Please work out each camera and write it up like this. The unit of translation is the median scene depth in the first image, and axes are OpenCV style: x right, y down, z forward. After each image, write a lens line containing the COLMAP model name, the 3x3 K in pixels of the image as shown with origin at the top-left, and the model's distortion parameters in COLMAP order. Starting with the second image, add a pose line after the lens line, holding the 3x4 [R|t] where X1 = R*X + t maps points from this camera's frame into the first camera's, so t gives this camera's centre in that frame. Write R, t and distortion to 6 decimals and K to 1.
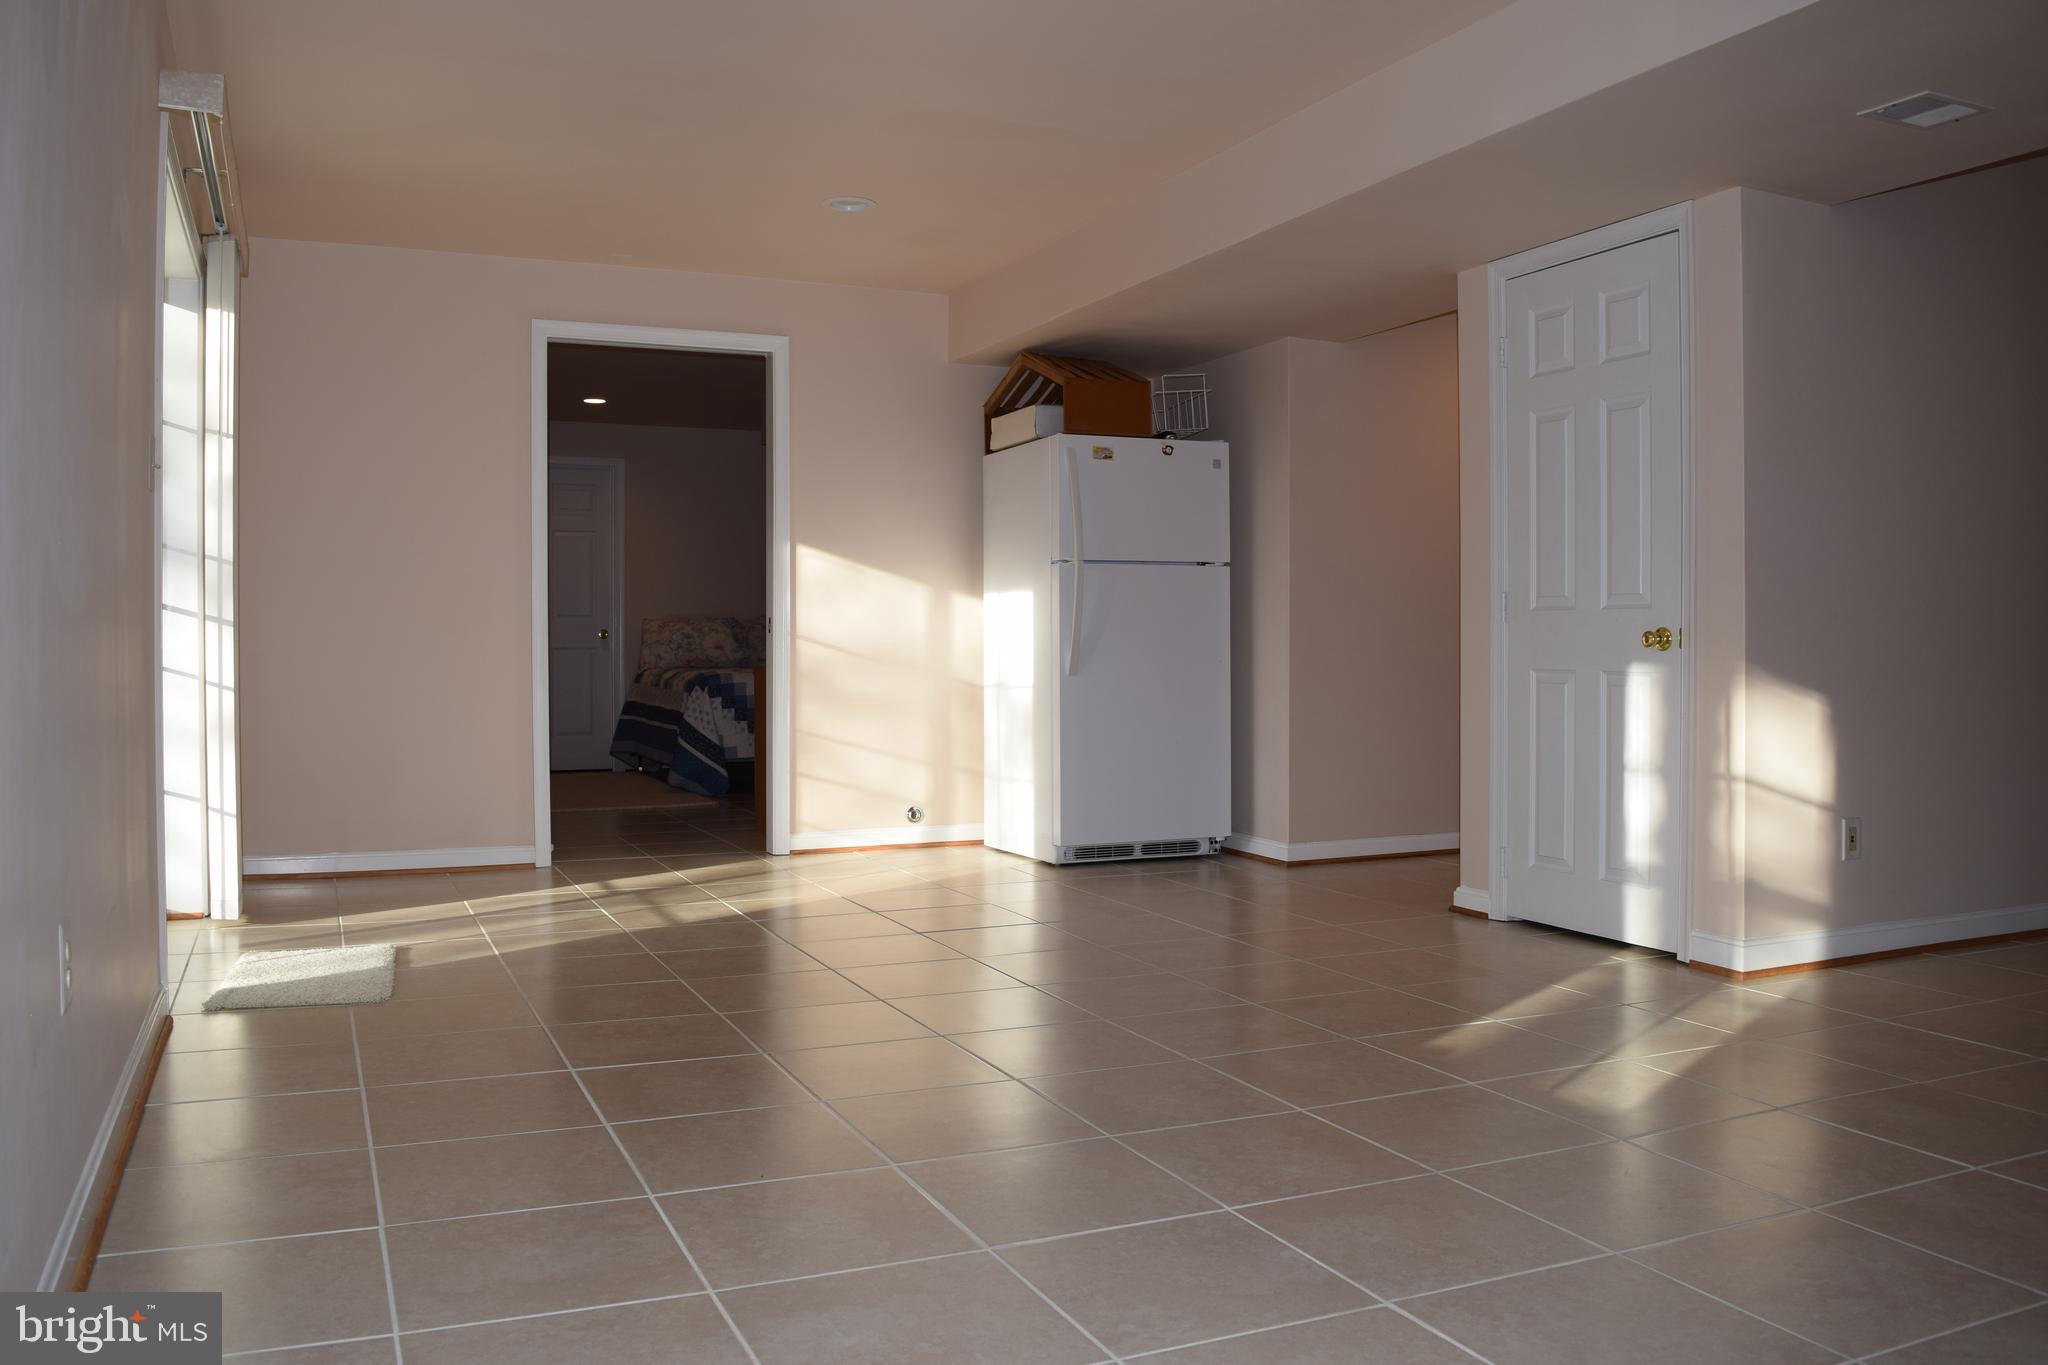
lens RADIAL K [[1618.0, 0, 1020.6], [0, 1618.0, 666.4], [0, 0, 1]] dist [-0.092326, 0.016884]
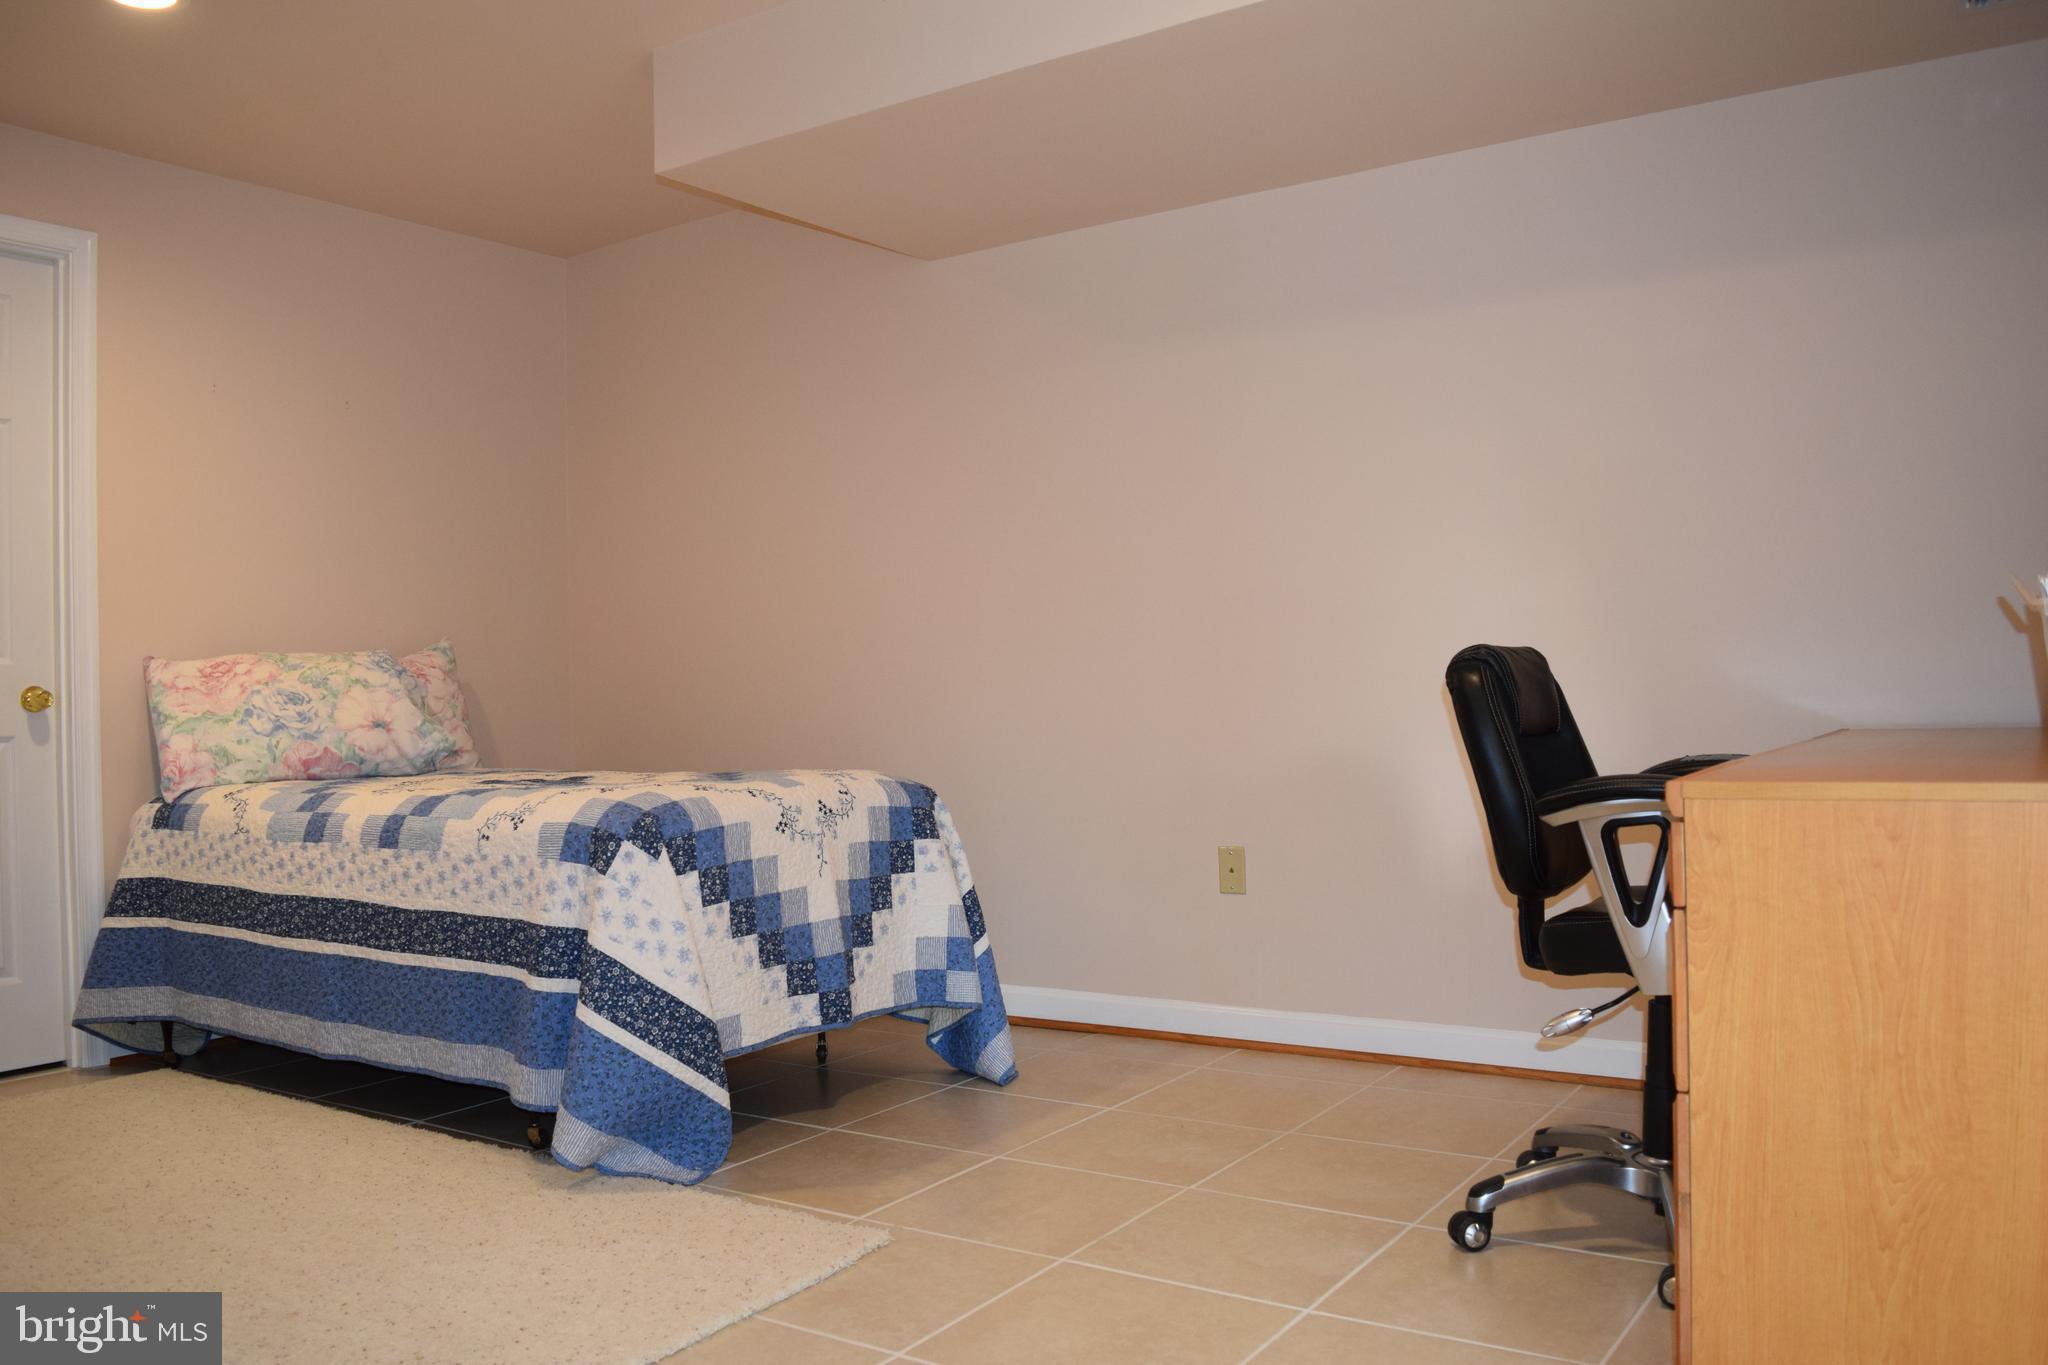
lens RADIAL K [[1618.0, 0, 1025.9], [0, 1618.0, 679.1], [0, 0, 1]] dist [-0.092326, 0.016884]
pose [[0.846049, -0.017939, 0.532804, -0.642654], [0.032997, 0.999280, -0.018752, -0.025588], [-0.532083, 0.033446, 0.846031, 1.441091]]
